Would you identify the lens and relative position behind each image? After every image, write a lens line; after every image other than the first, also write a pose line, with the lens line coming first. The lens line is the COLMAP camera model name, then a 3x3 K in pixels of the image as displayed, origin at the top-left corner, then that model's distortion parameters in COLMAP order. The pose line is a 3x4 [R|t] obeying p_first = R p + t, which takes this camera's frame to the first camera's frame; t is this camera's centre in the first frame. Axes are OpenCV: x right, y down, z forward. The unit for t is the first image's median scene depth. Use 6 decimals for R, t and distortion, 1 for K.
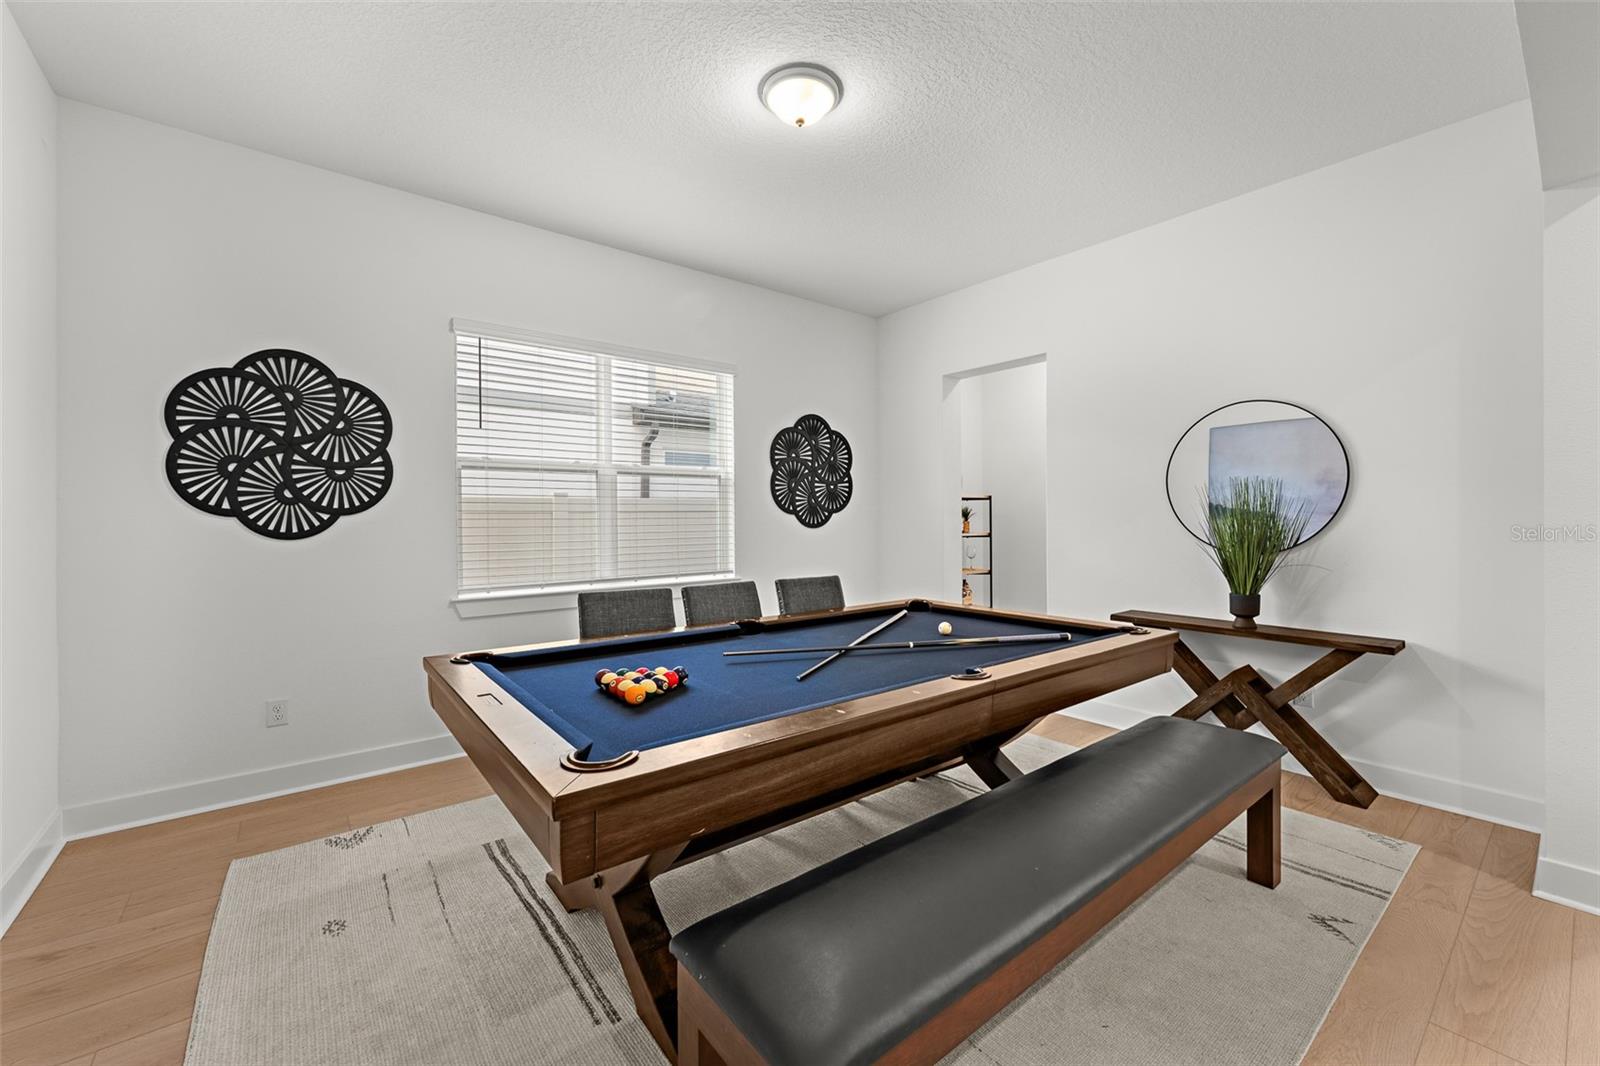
lens RADIAL K [[634.6, 0, 799.0], [0, 634.6, 531.7], [0, 0, 1]] dist [-0.000463, -0.000525]
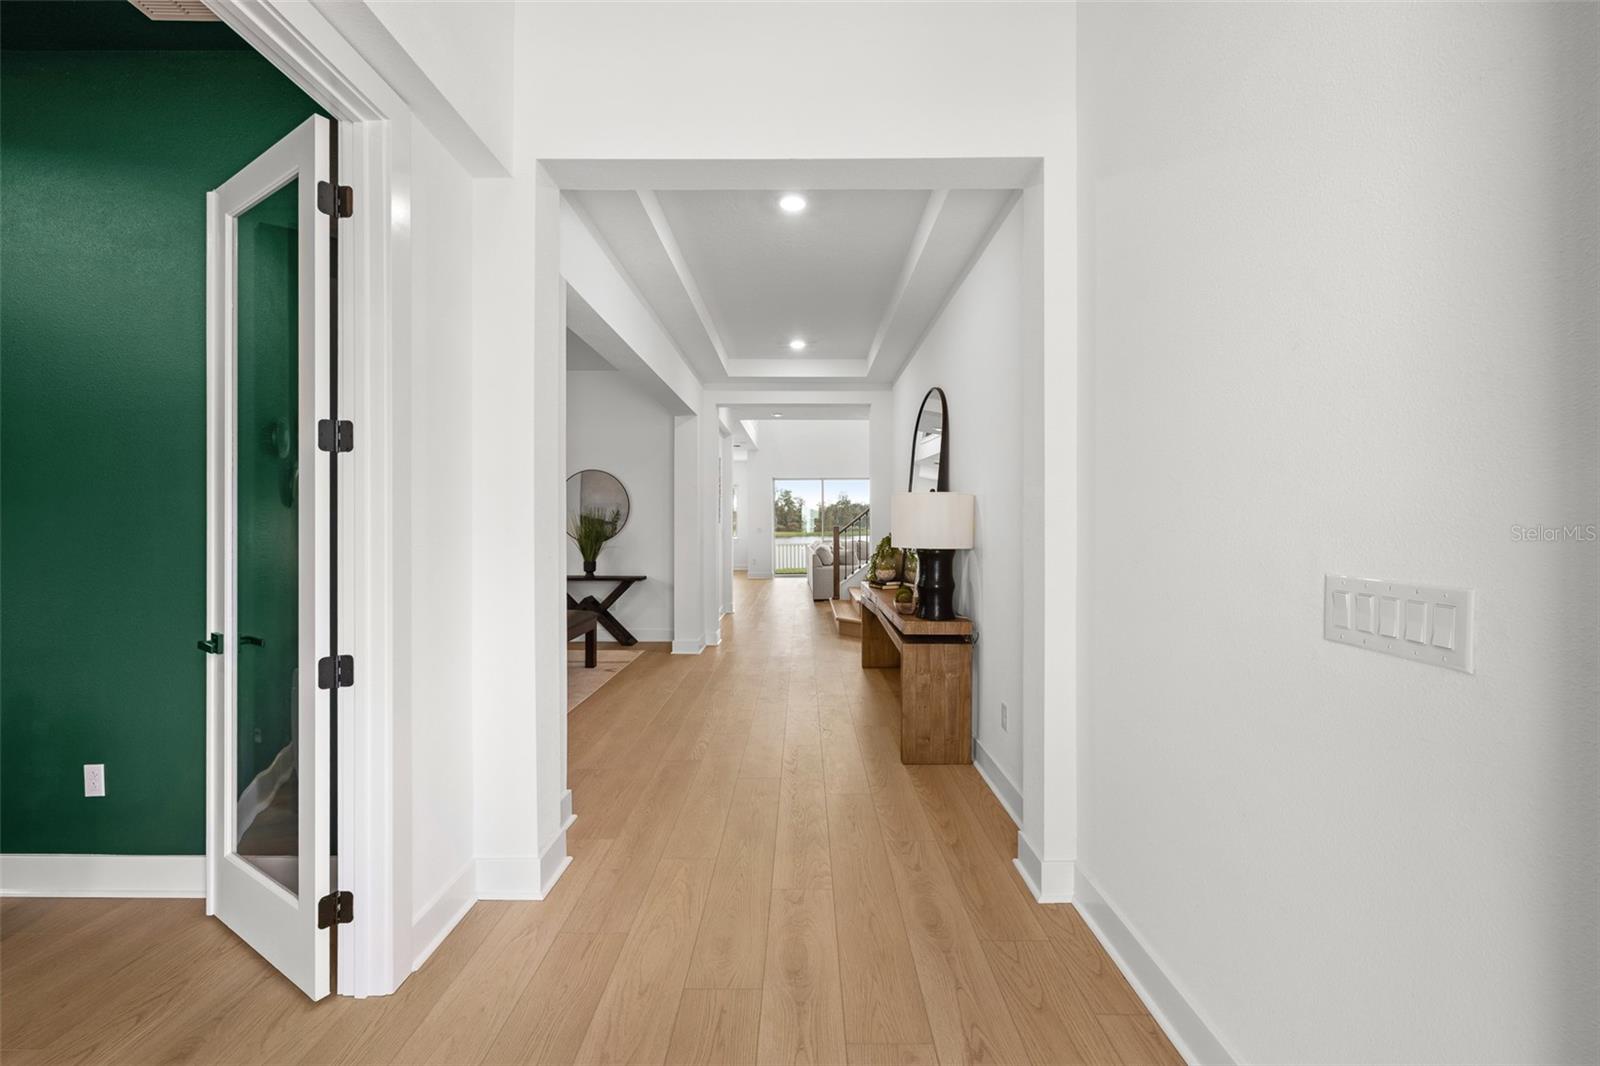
lens RADIAL K [[634.6, 0, 799.0], [0, 634.6, 531.7], [0, 0, 1]] dist [-0.000463, -0.000525]
pose [[0.627732, 0.001034, 0.778429, -0.545123], [0.005769, 0.999965, -0.005980, 0.017421], [-0.778408, 0.008245, 0.627705, -0.940297]]
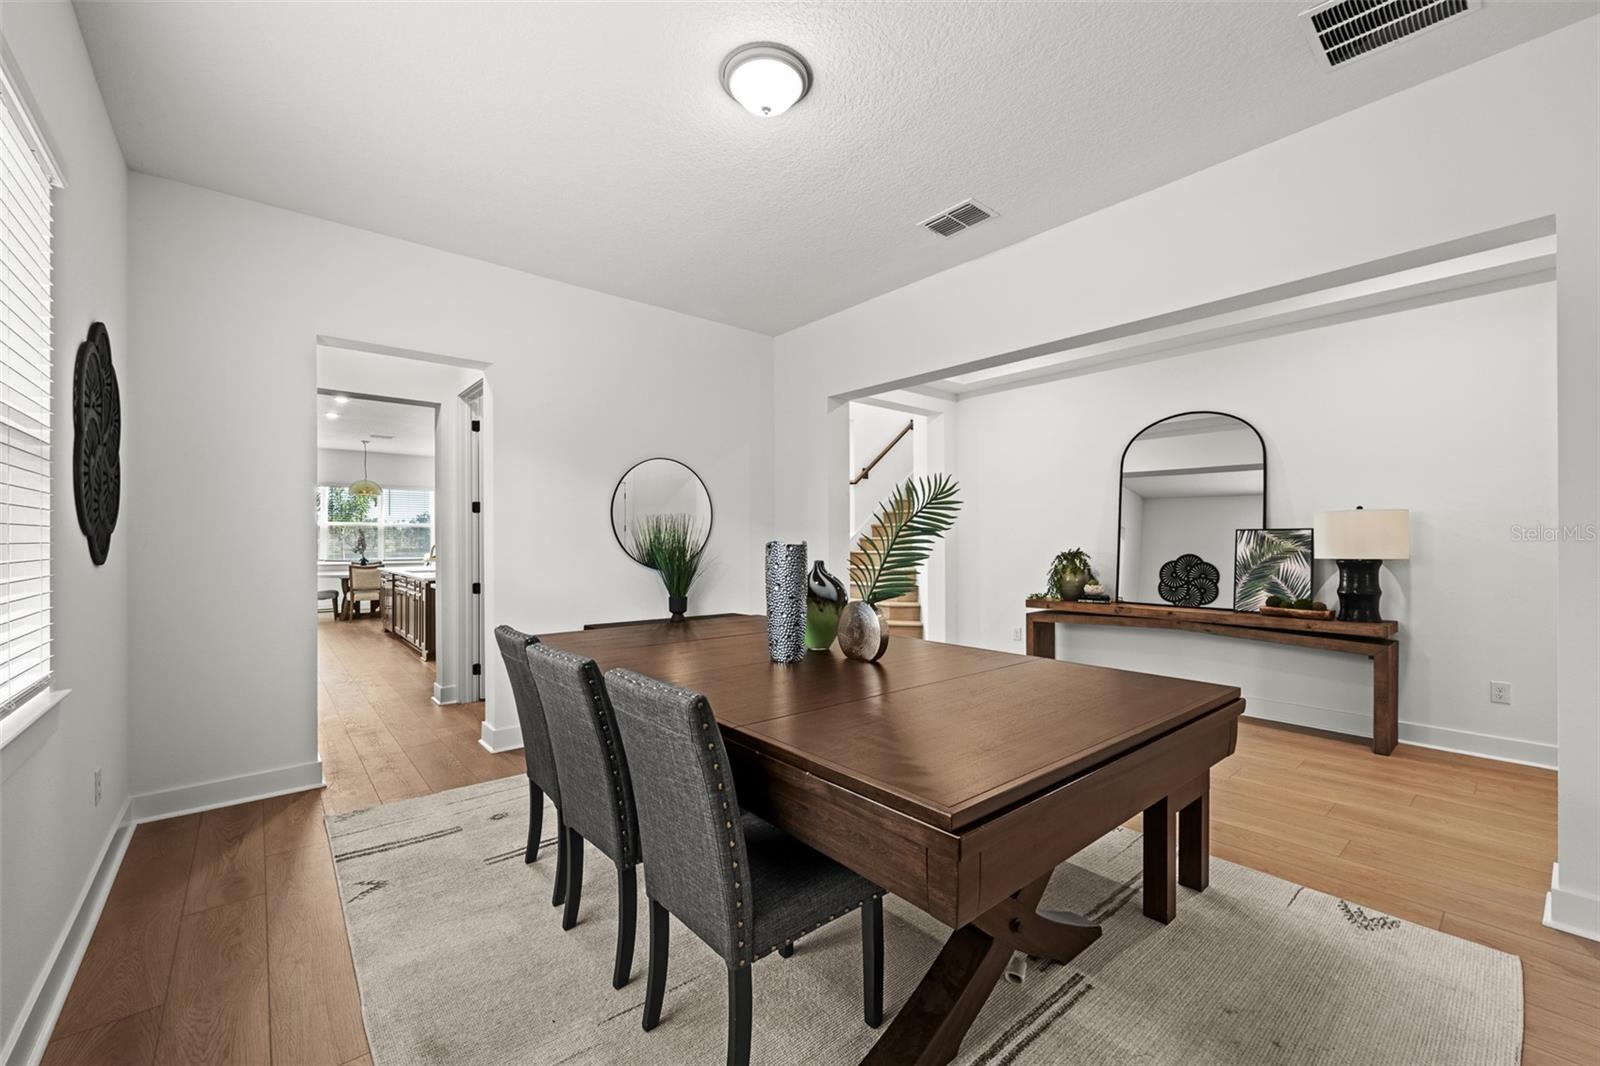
lens RADIAL K [[642.6, 0, 792.6], [0, 642.6, 542.8], [0, 0, 1]] dist [0.000062, -0.000026]
pose [[-0.020523, 0.004990, 0.999777, -0.792892], [0.020847, 0.999772, -0.004562, -0.011297], [-0.999572, 0.020749, -0.020622, 0.837498]]
